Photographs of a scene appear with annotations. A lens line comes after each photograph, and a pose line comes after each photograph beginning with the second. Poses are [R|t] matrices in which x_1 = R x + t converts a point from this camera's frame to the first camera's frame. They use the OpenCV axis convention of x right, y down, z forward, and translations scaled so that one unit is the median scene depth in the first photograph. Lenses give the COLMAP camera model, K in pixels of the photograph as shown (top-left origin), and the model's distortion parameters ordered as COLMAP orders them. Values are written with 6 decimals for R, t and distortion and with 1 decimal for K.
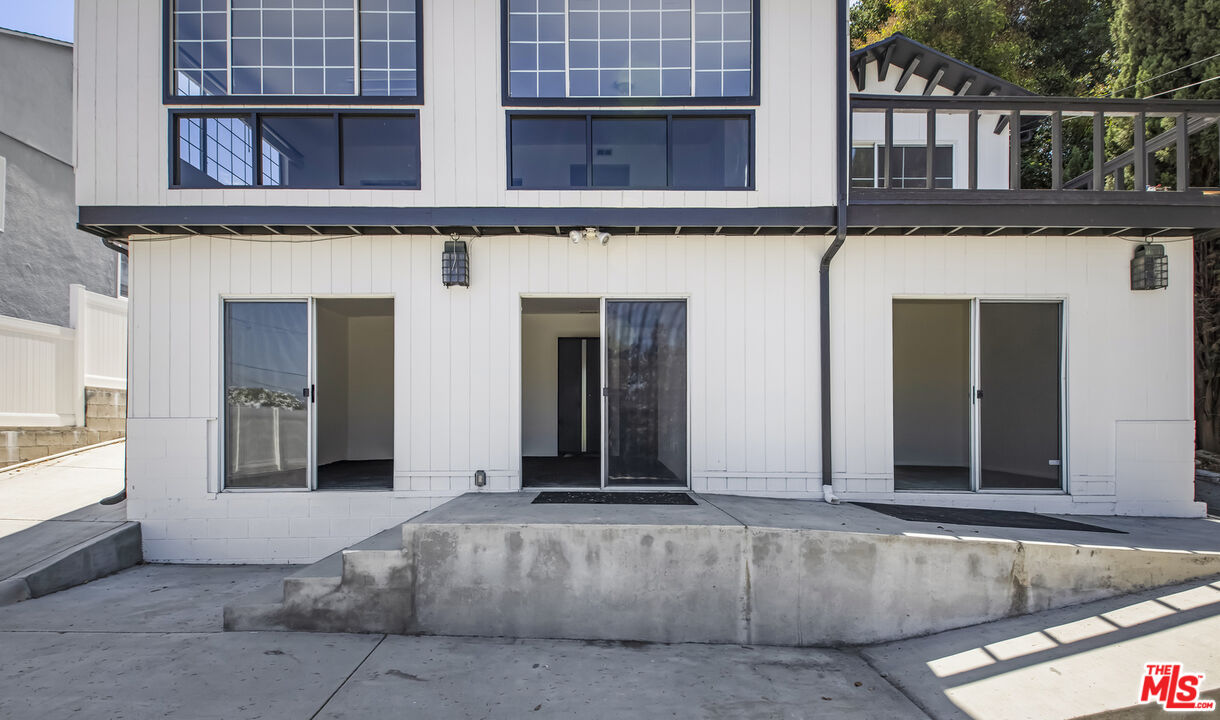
lens RADIAL K [[589.6, 0, 608.7], [0, 589.6, 430.2], [0, 0, 1]] dist [0.003340, 0.000283]
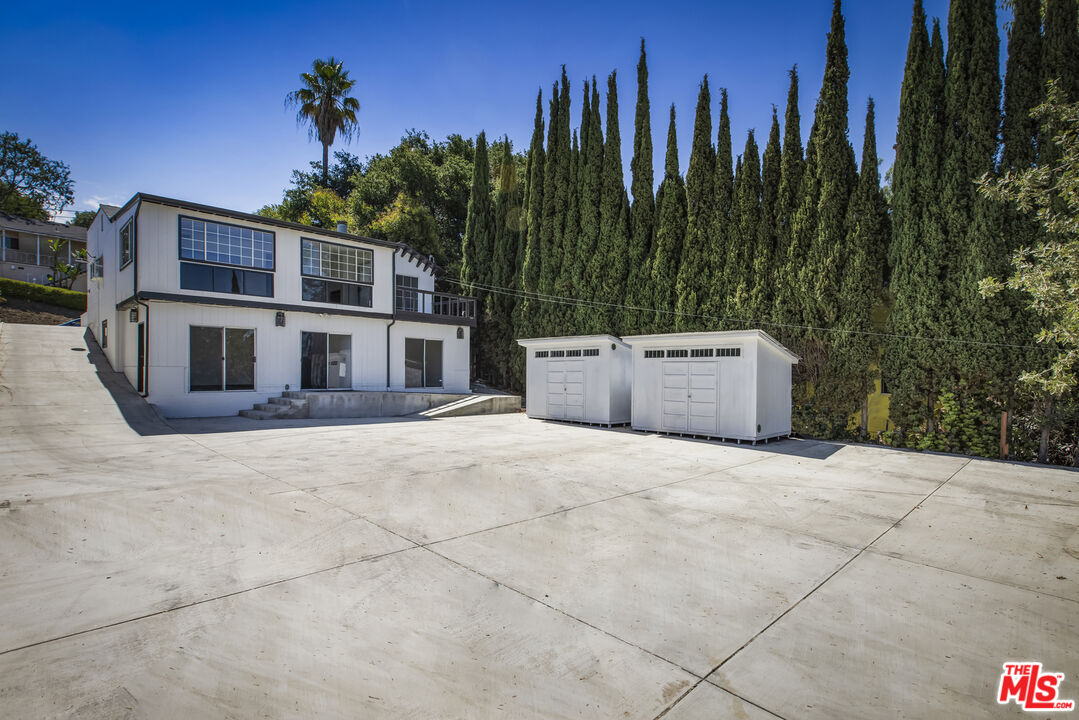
lens RADIAL K [[486.5, 0, 539.6], [0, 486.5, 364.9], [0, 0, 1]] dist [0.002274, 0.000284]
pose [[0.711689, 0.013815, 0.702359, -1.114089], [-0.000699, 0.999820, -0.018958, 0.010818], [-0.702495, 0.013001, 0.711570, -1.860721]]
